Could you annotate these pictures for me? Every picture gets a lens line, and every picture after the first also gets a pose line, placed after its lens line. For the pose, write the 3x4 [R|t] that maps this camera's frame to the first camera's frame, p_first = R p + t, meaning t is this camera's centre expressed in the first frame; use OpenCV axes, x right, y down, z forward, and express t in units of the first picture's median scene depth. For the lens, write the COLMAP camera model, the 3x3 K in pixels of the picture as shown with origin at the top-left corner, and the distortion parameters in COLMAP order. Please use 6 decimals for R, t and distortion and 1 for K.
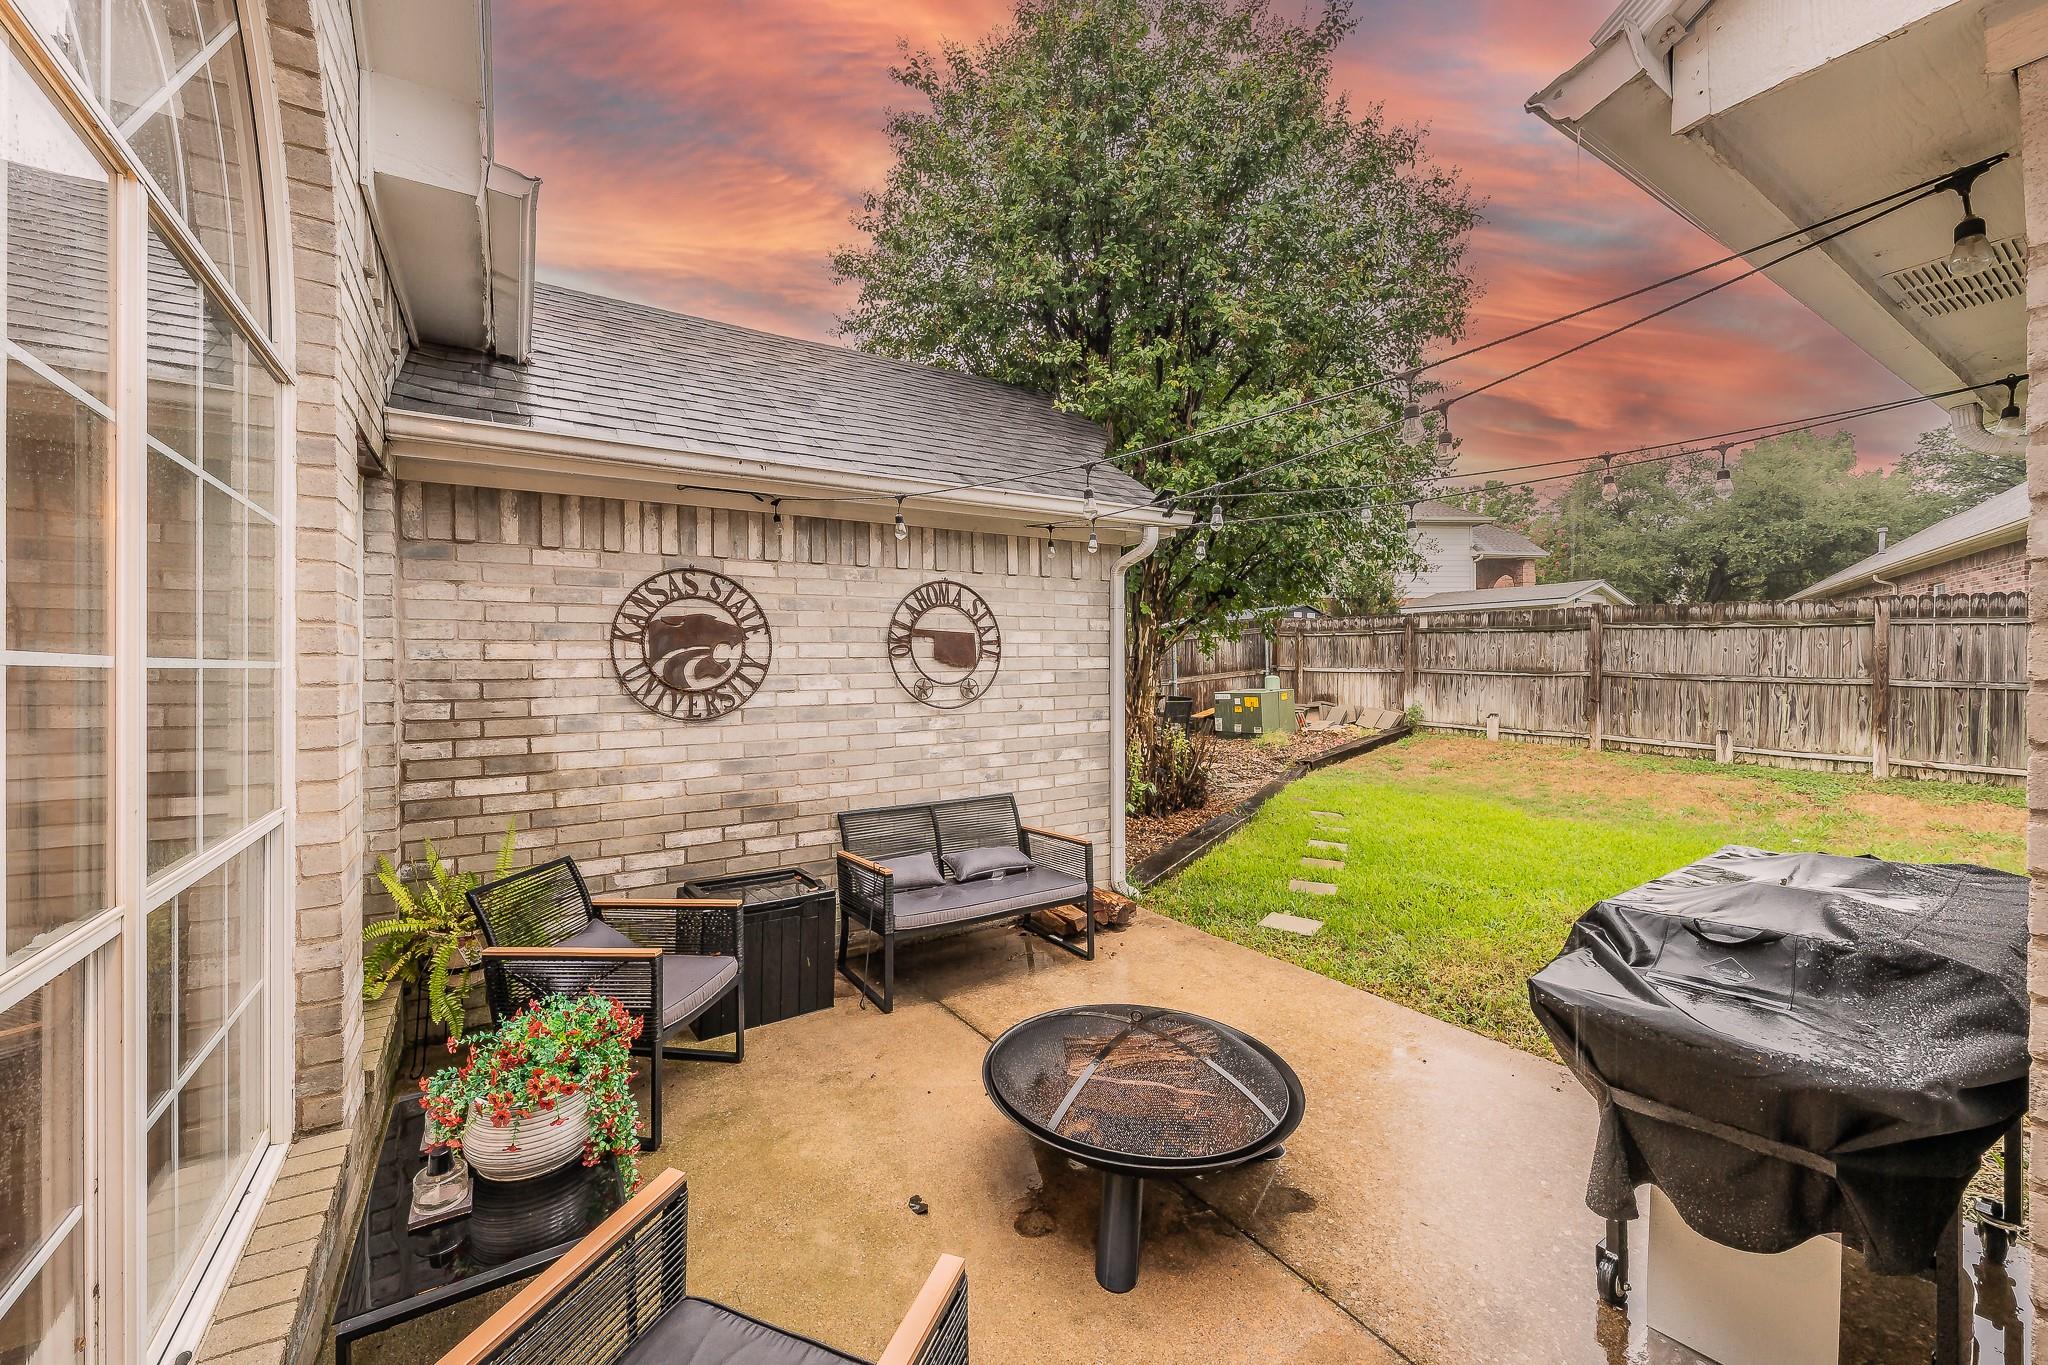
lens RADIAL K [[834.3, 0, 1031.1], [0, 834.3, 679.6], [0, 0, 1]] dist [0.002858, 0.000387]
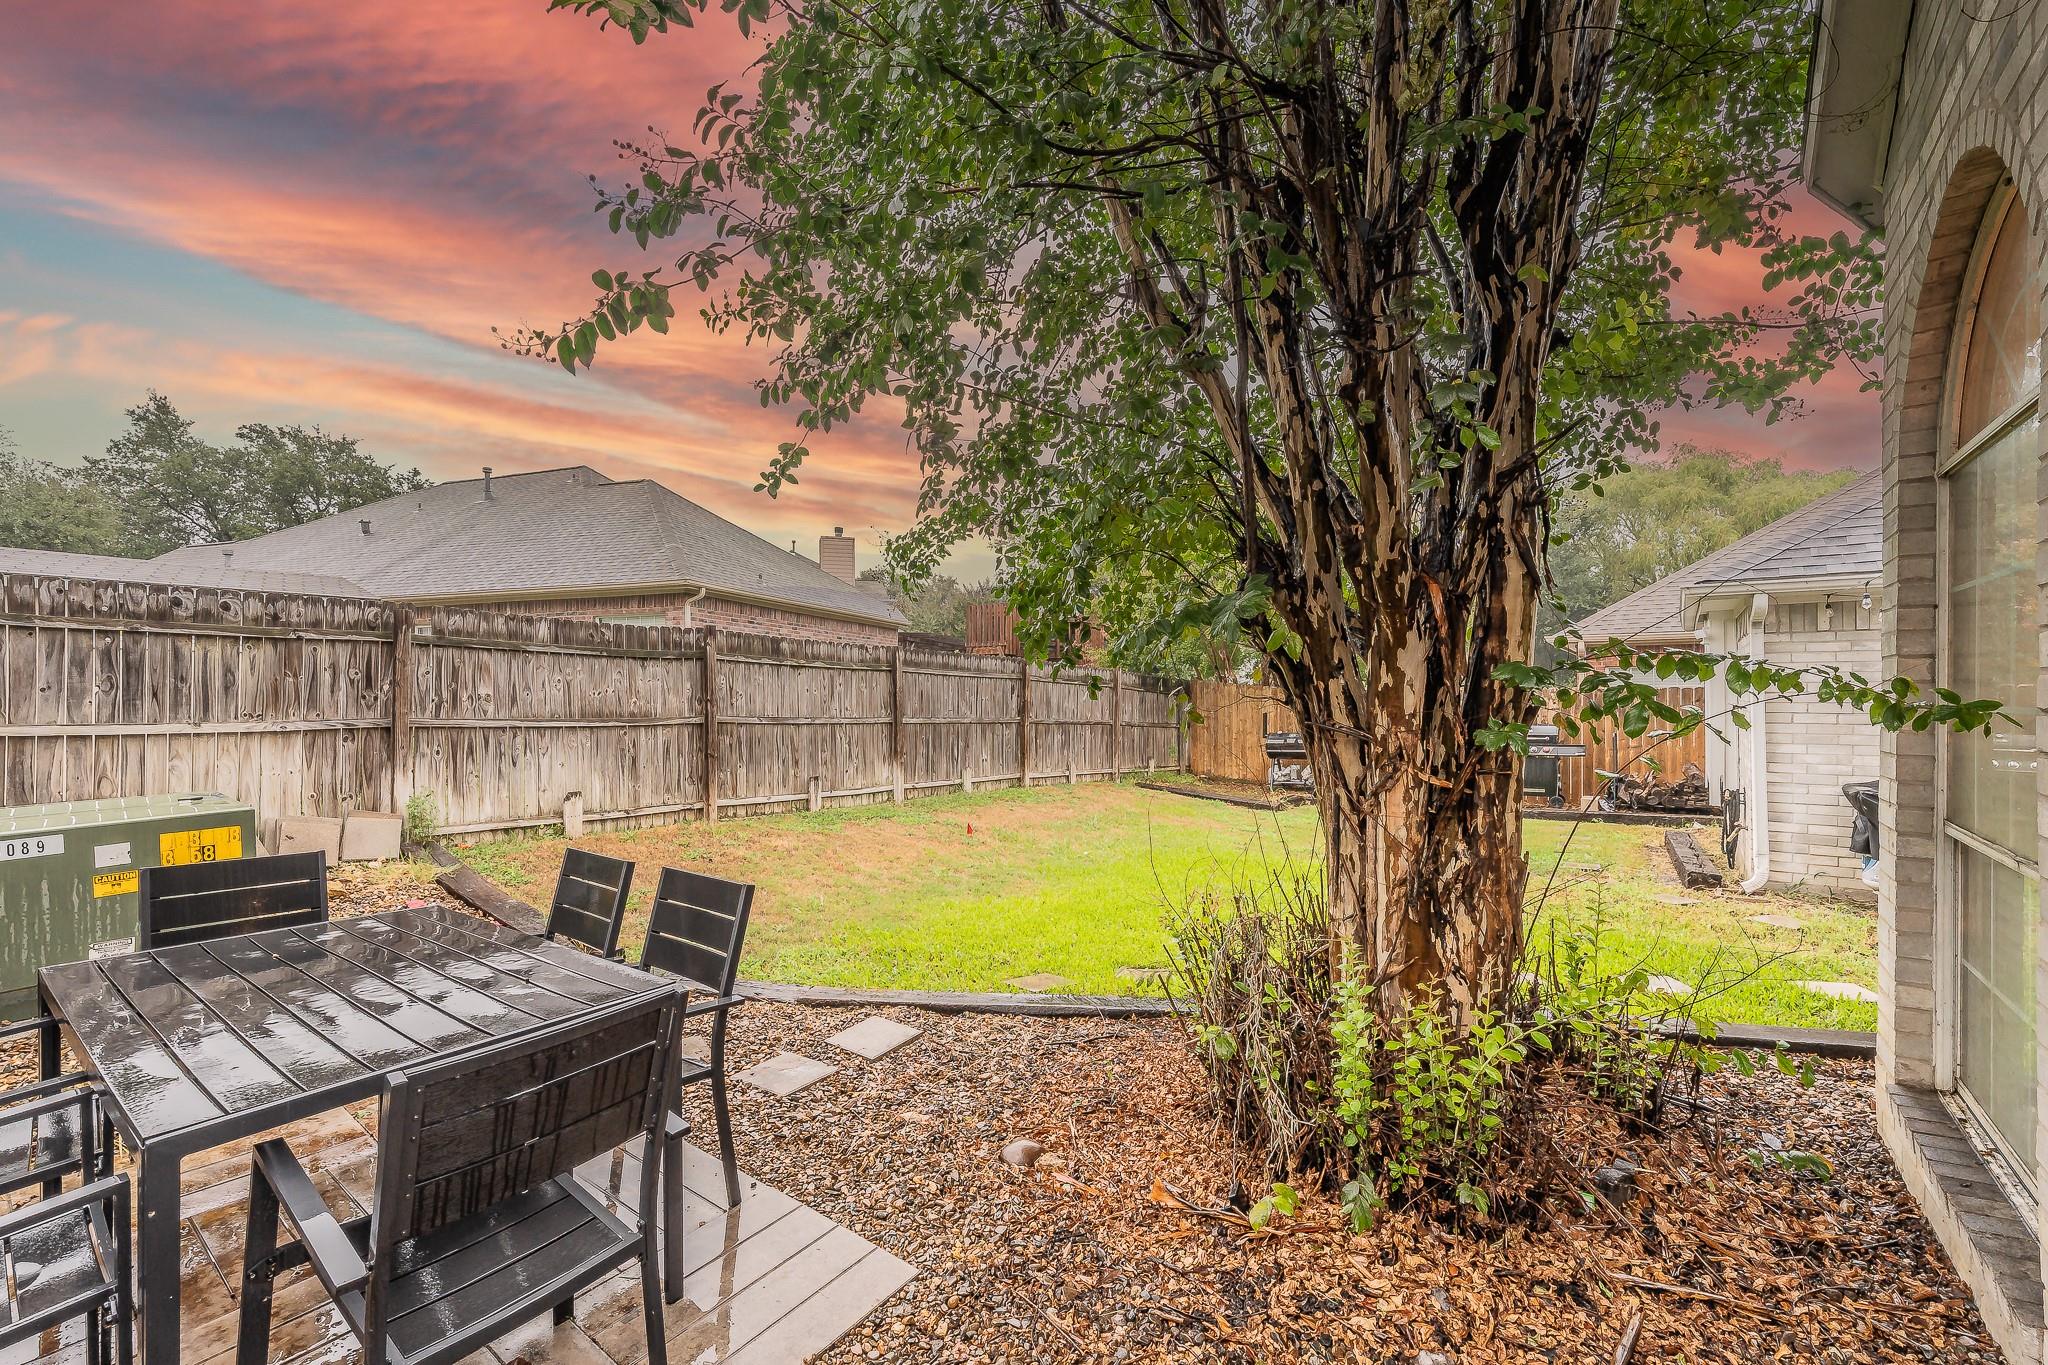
lens RADIAL K [[861.7, 0, 1026.4], [0, 861.7, 694.3], [0, 0, 1]] dist [0.000289, -0.000022]
pose [[-0.339155, -0.001786, 0.940729, -0.130412], [0.013718, 0.999882, 0.006844, -0.028733], [-0.940631, 0.015226, -0.339090, 0.908526]]
